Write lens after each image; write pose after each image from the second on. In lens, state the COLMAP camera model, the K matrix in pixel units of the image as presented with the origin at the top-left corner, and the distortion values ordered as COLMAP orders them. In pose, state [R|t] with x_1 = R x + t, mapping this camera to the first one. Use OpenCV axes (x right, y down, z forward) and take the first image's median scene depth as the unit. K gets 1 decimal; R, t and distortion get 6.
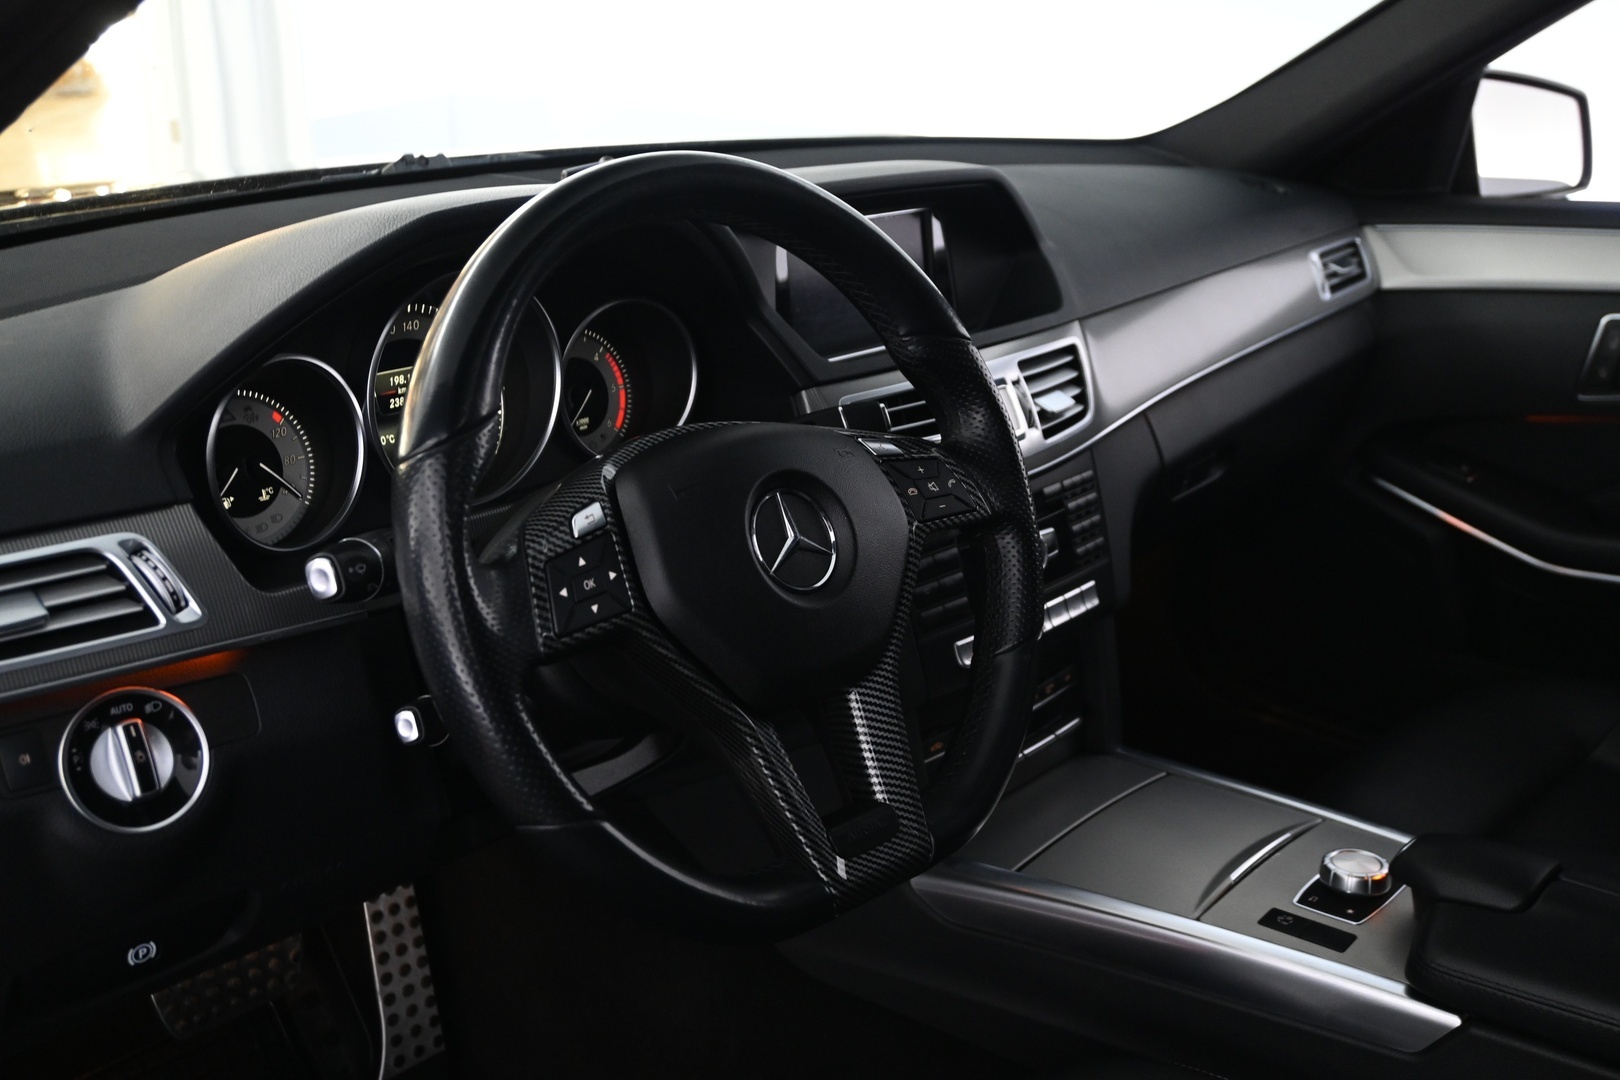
lens RADIAL K [[1664.7, 0, 808.9], [0, 1664.7, 535.0], [0, 0, 1]] dist [-0.011964, 0.000000]
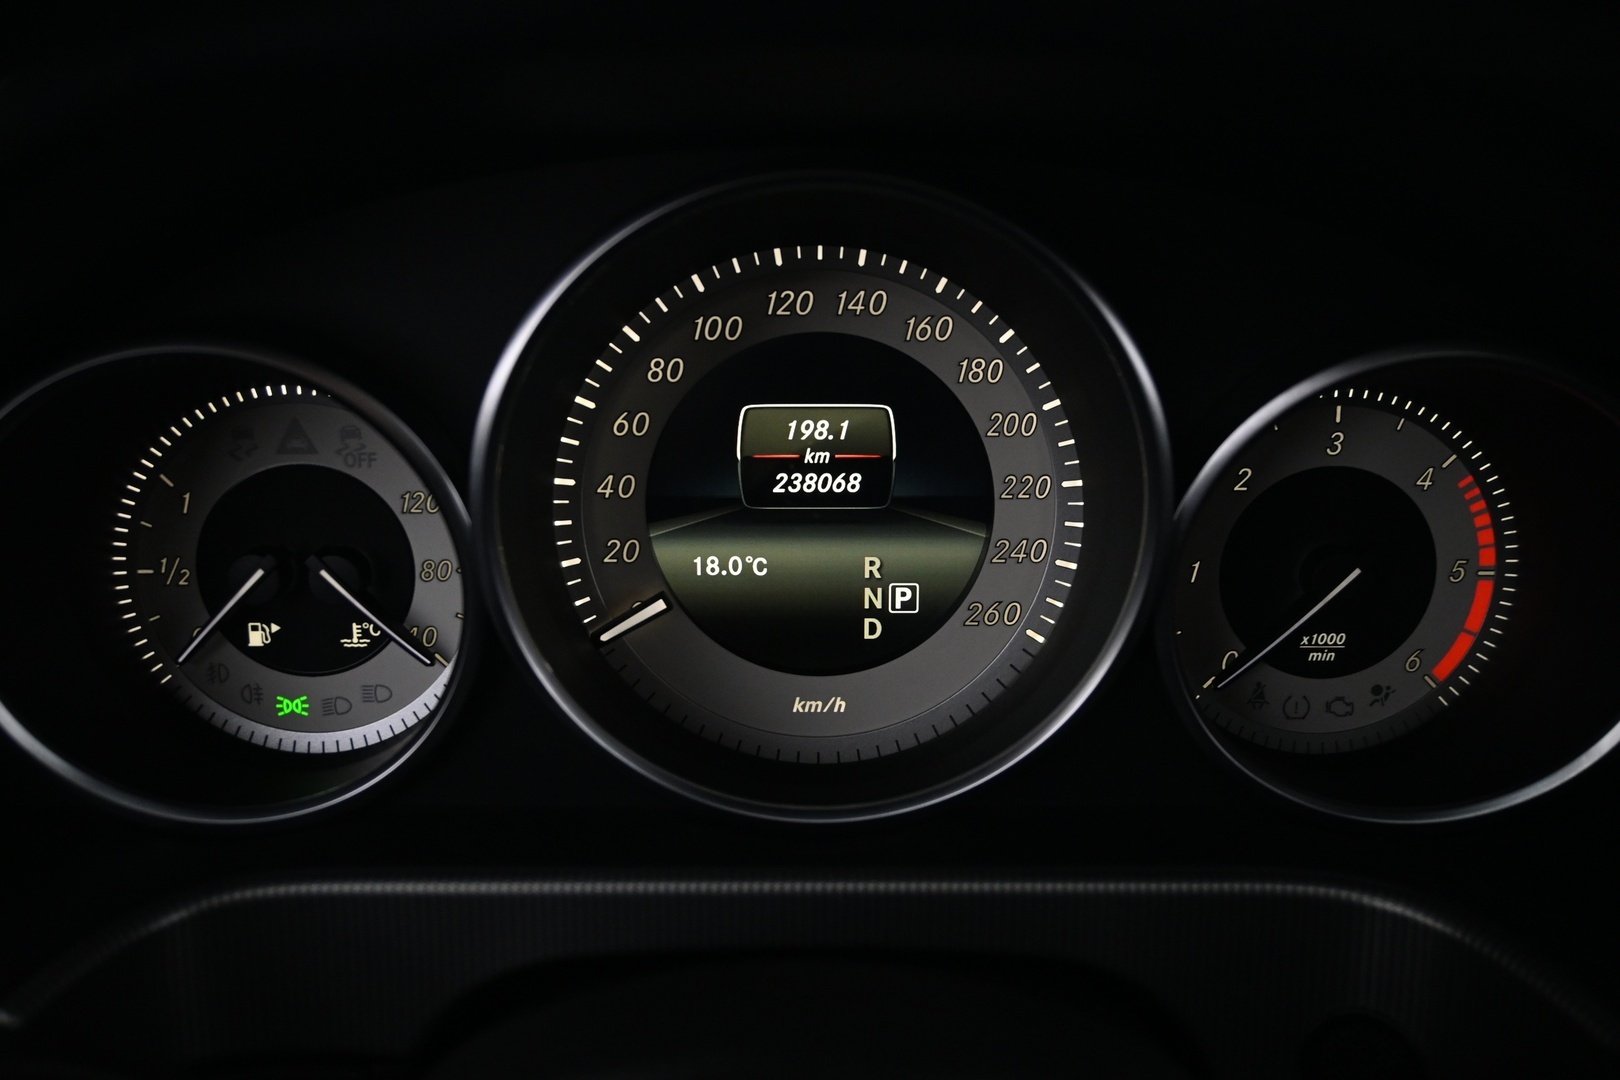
lens RADIAL K [[1535.6, 0, 813.1], [0, 1535.6, 548.2], [0, 0, 1]] dist [-0.004018, 0.000000]
pose [[0.672921, 0.310231, -0.671516, 0.009011], [-0.230076, 0.950556, 0.208587, -0.138788], [0.703024, 0.014137, 0.711026, 0.717083]]
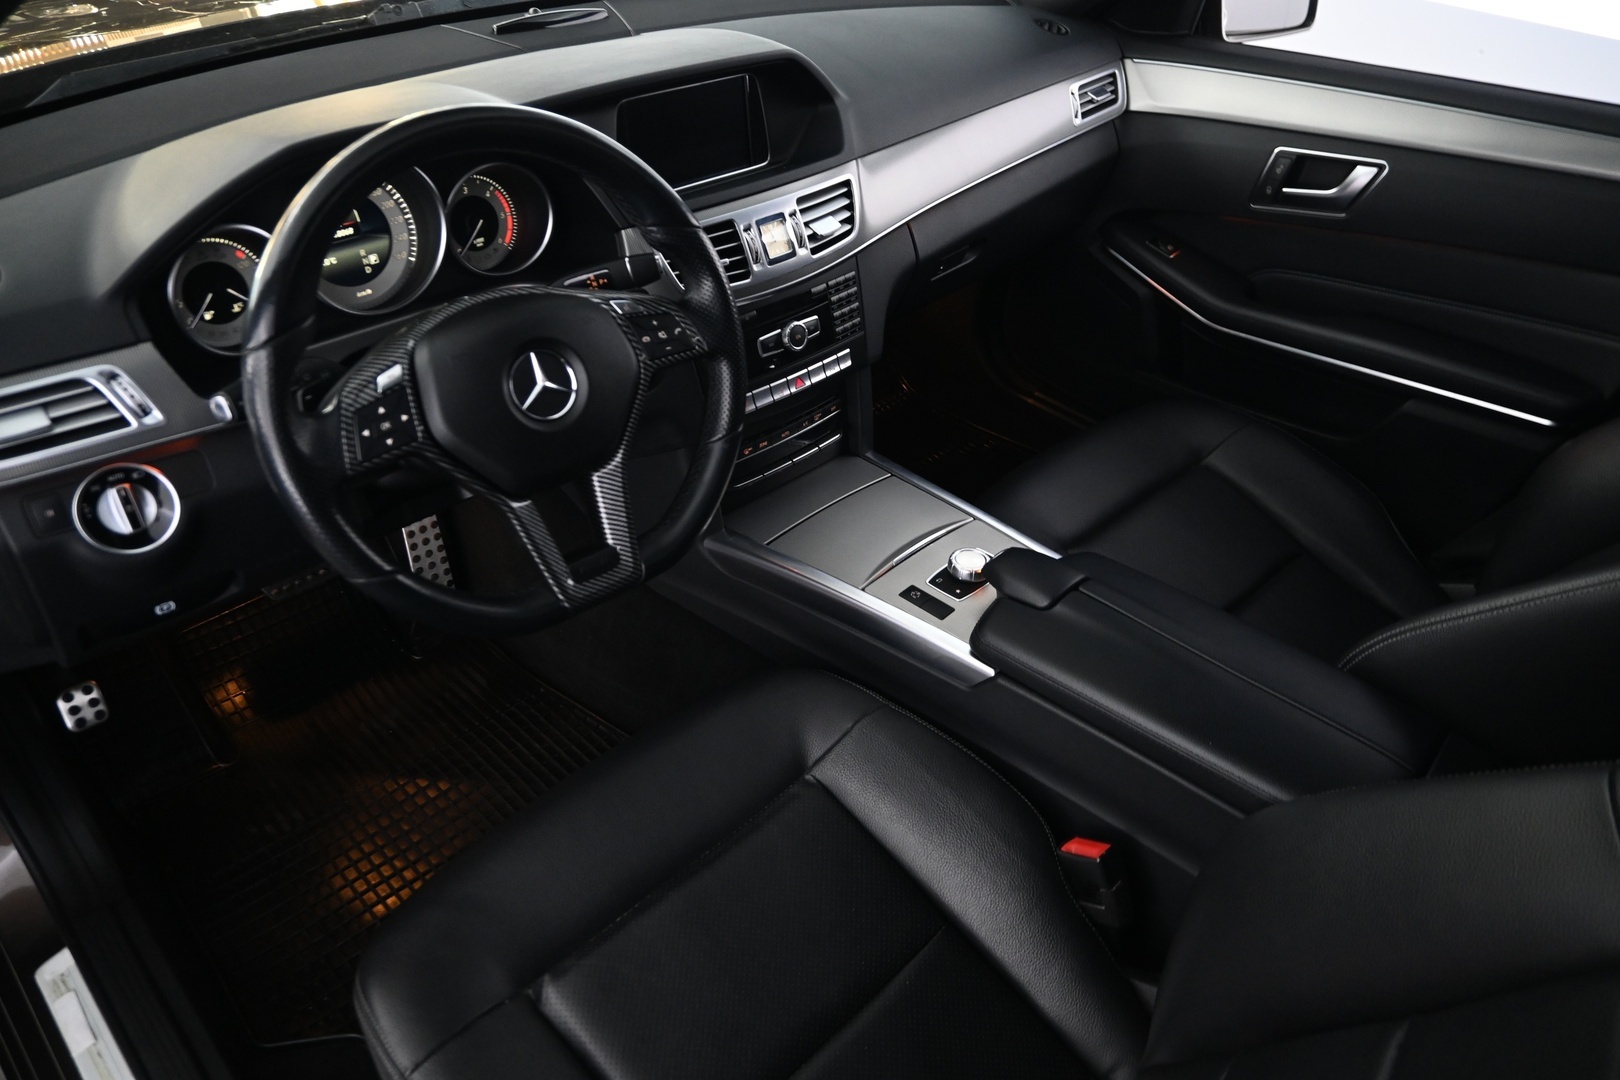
lens RADIAL K [[1109.3, 0, 818.4], [0, 1109.3, 542.1], [0, 0, 1]] dist [-0.019738, 0.019630]
pose [[0.997645, 0.061678, -0.030010, 0.219805], [-0.048325, 0.942529, 0.330610, -0.162762], [0.048677, -0.328381, 0.943290, 0.005225]]
